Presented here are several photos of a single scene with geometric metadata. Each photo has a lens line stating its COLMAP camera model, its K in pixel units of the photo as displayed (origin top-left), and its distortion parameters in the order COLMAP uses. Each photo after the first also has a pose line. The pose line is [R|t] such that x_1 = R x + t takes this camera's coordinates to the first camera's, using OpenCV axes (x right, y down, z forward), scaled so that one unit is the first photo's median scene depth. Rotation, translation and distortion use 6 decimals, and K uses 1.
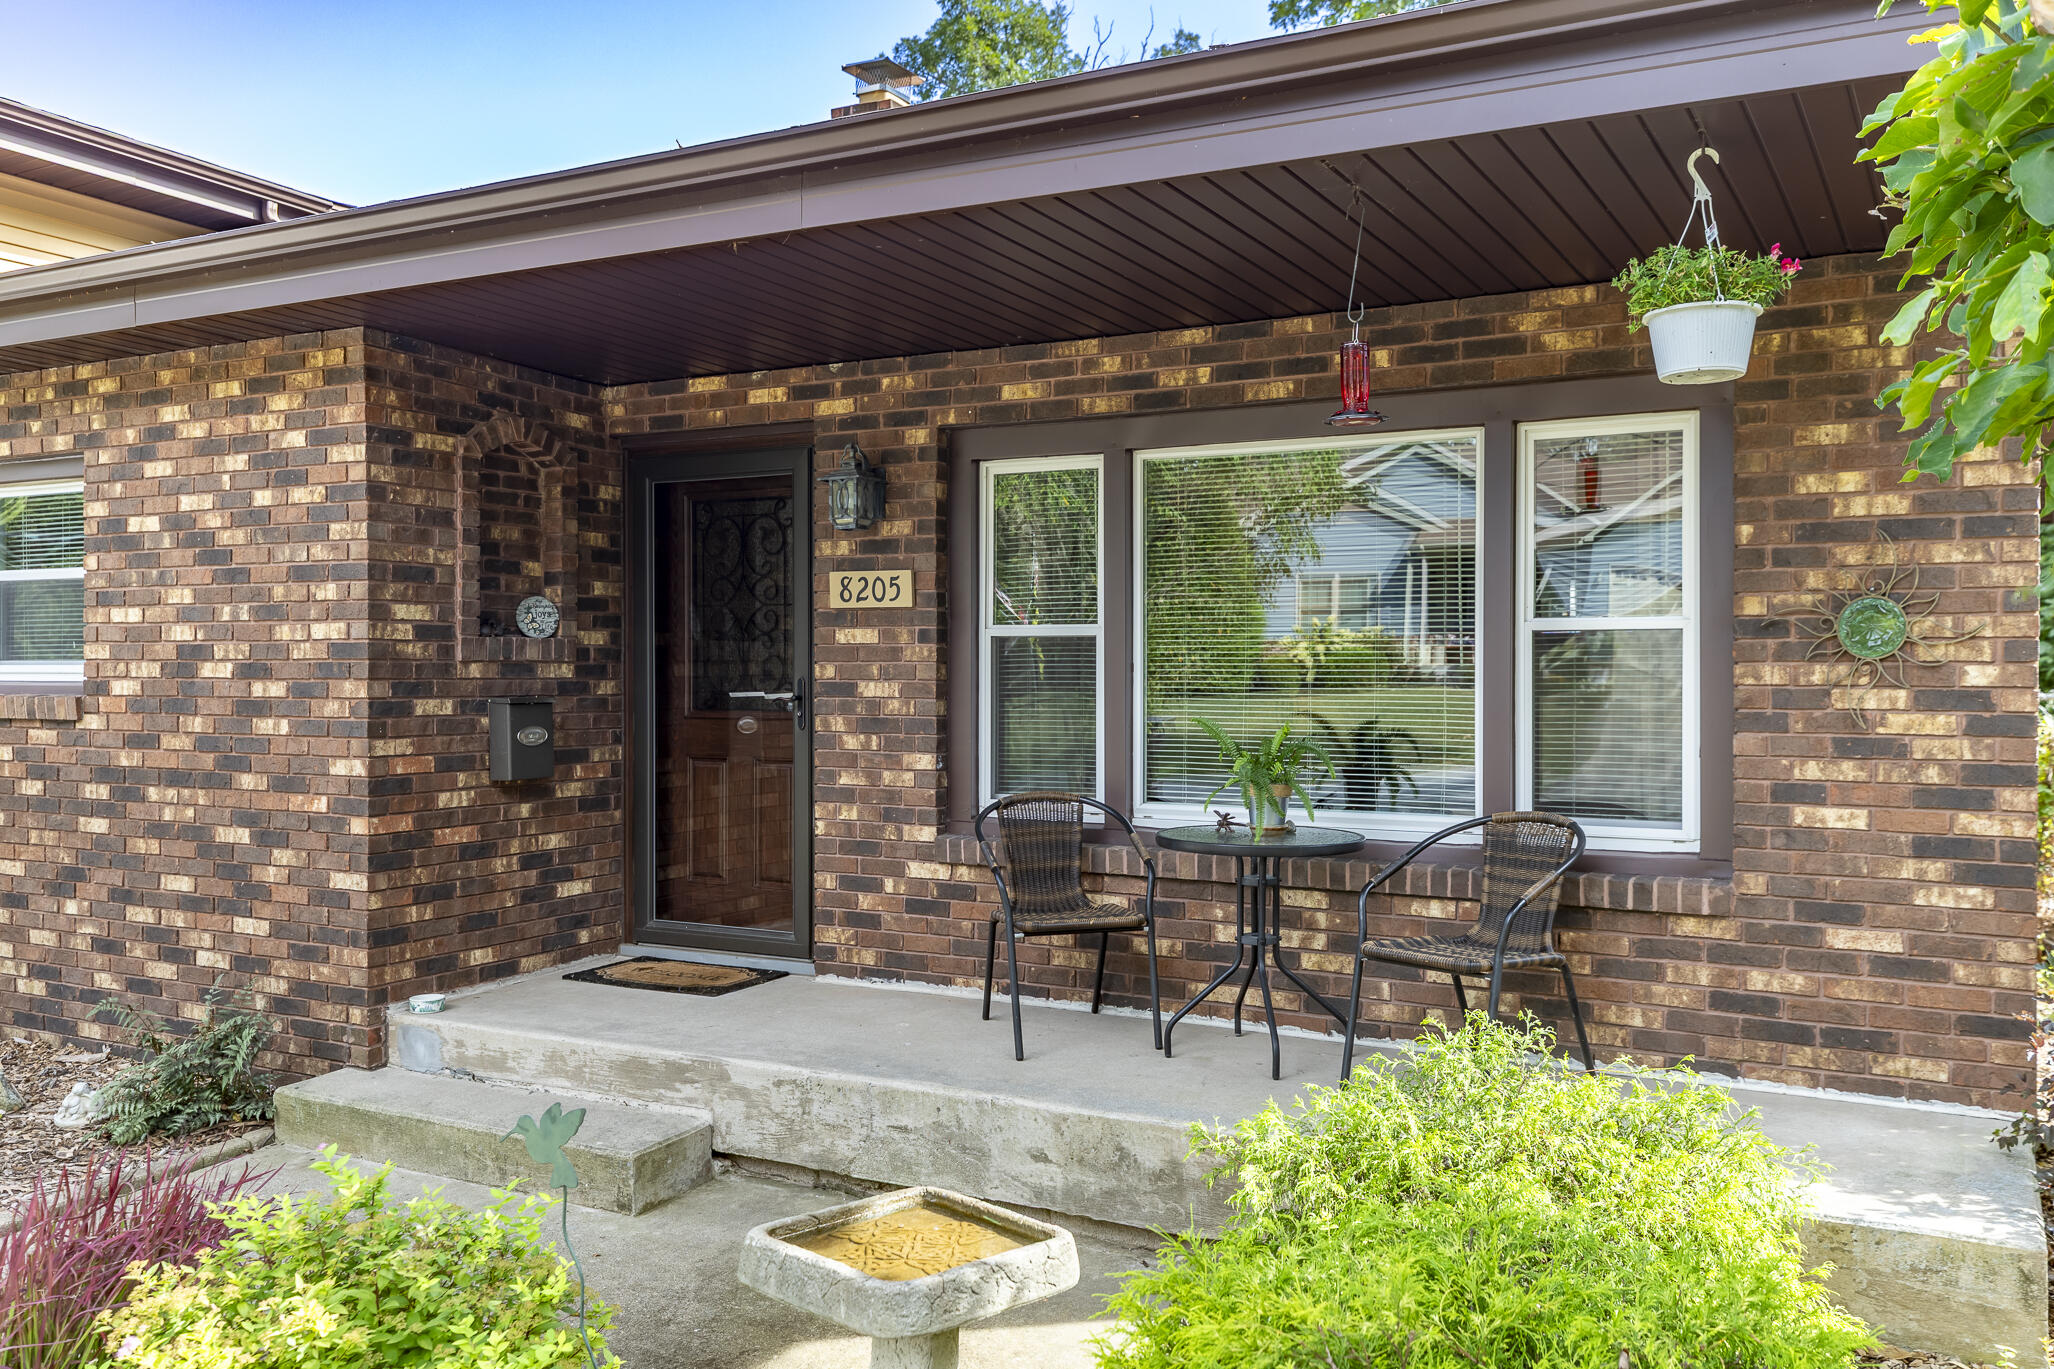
lens RADIAL K [[1732.3, 0, 1027.0], [0, 1732.3, 684.5], [0, 0, 1]] dist [0.040621, -0.009367]
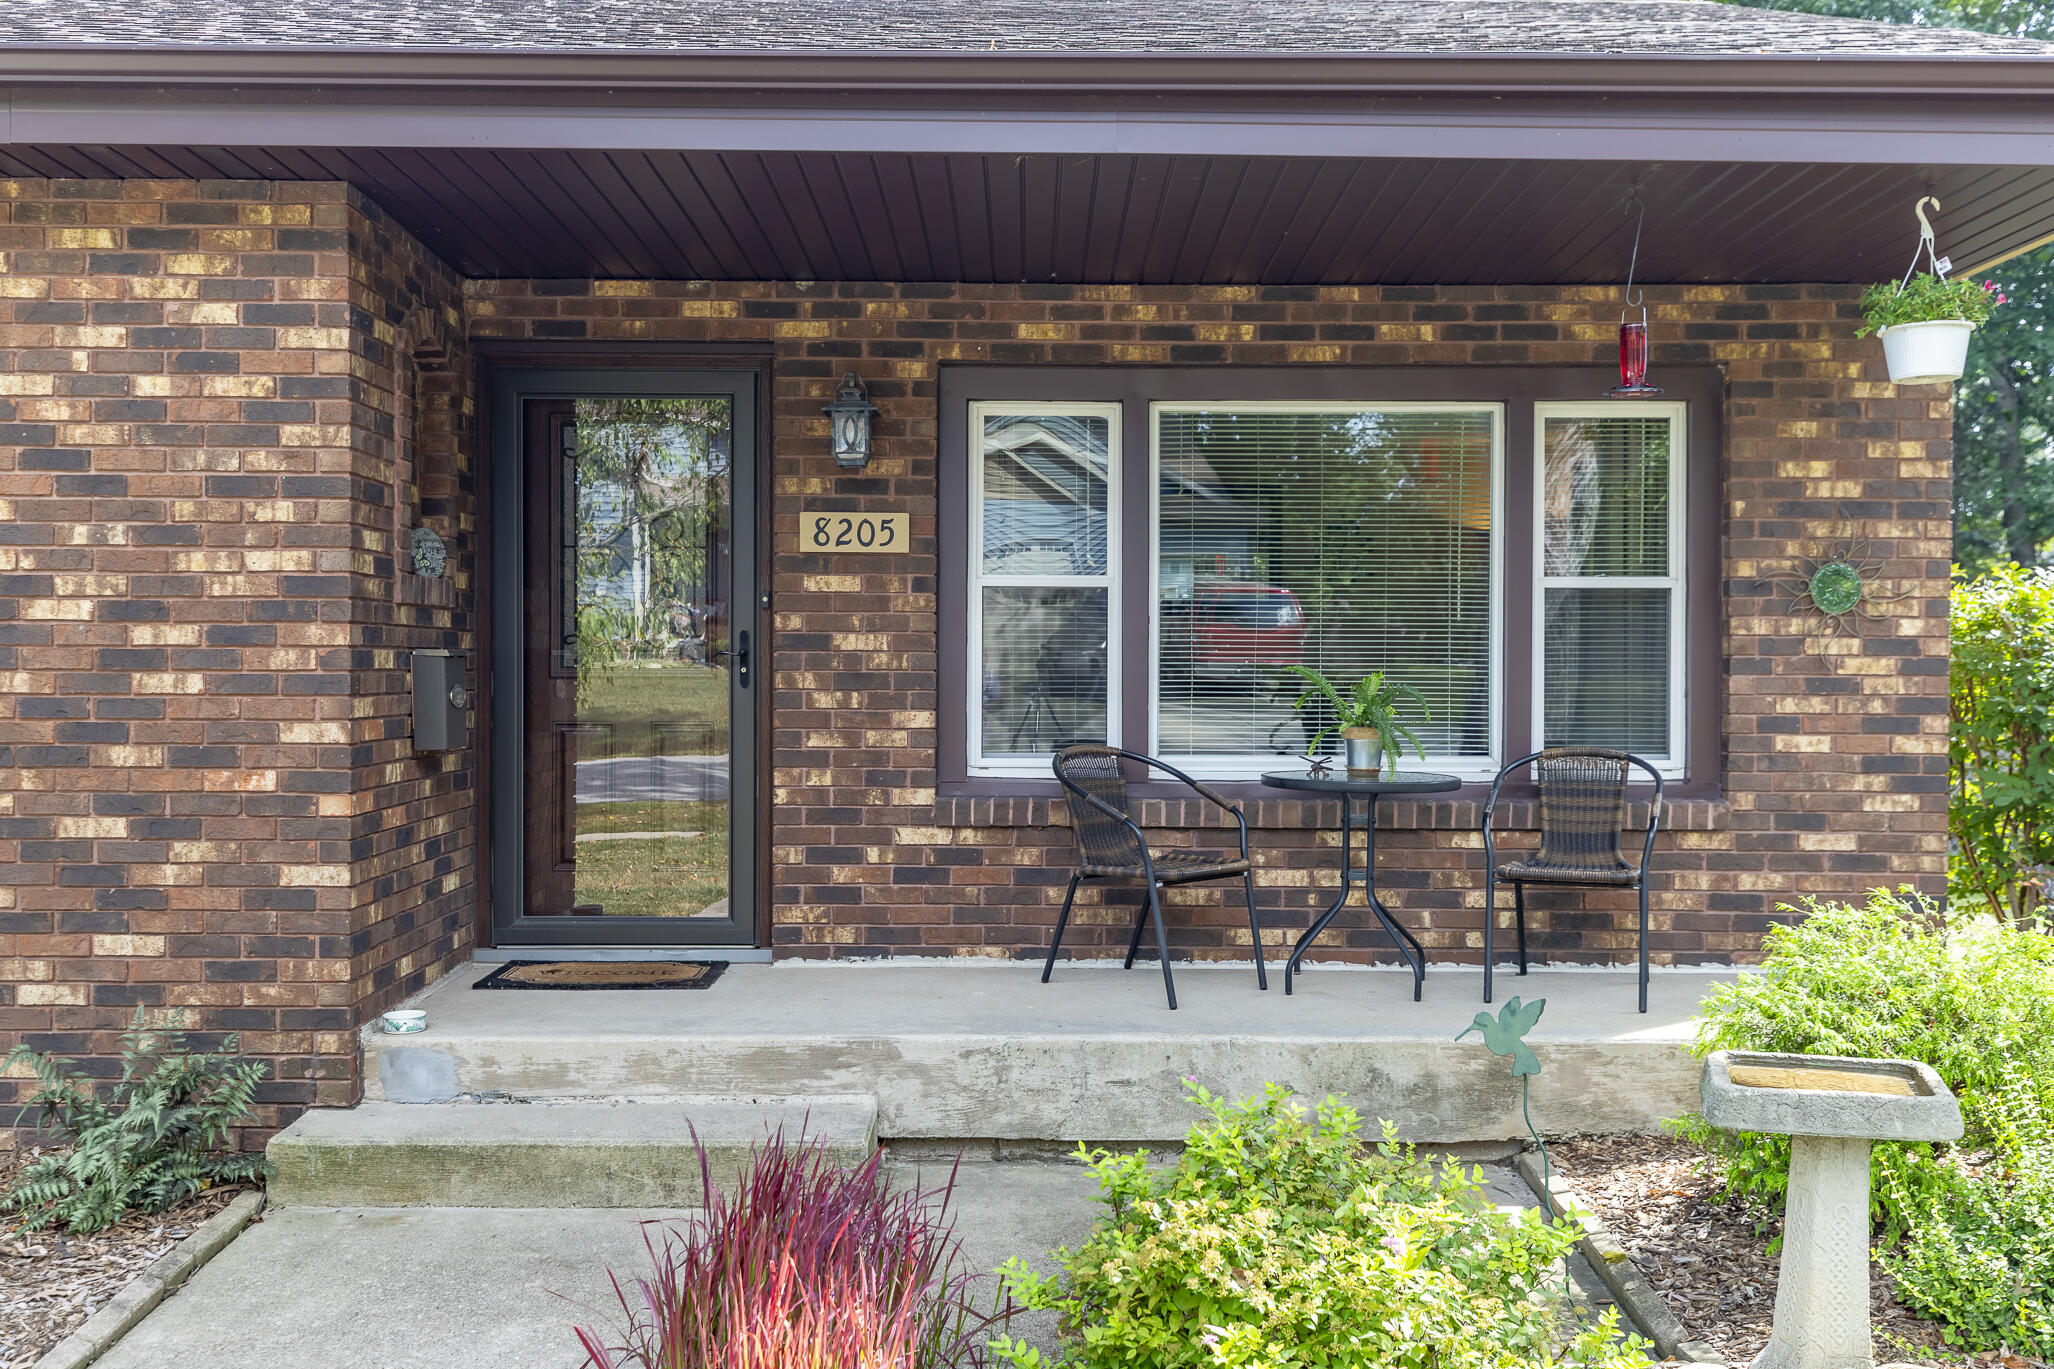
lens RADIAL K [[1977.6, 0, 1027.0], [0, 1977.6, 684.5], [0, 0, 1]] dist [0.039975, -0.011805]
pose [[0.868455, -0.003663, 0.495754, -0.576401], [0.001859, 0.999990, 0.004133, 0.023100], [-0.495764, -0.002668, 0.868453, 0.050850]]
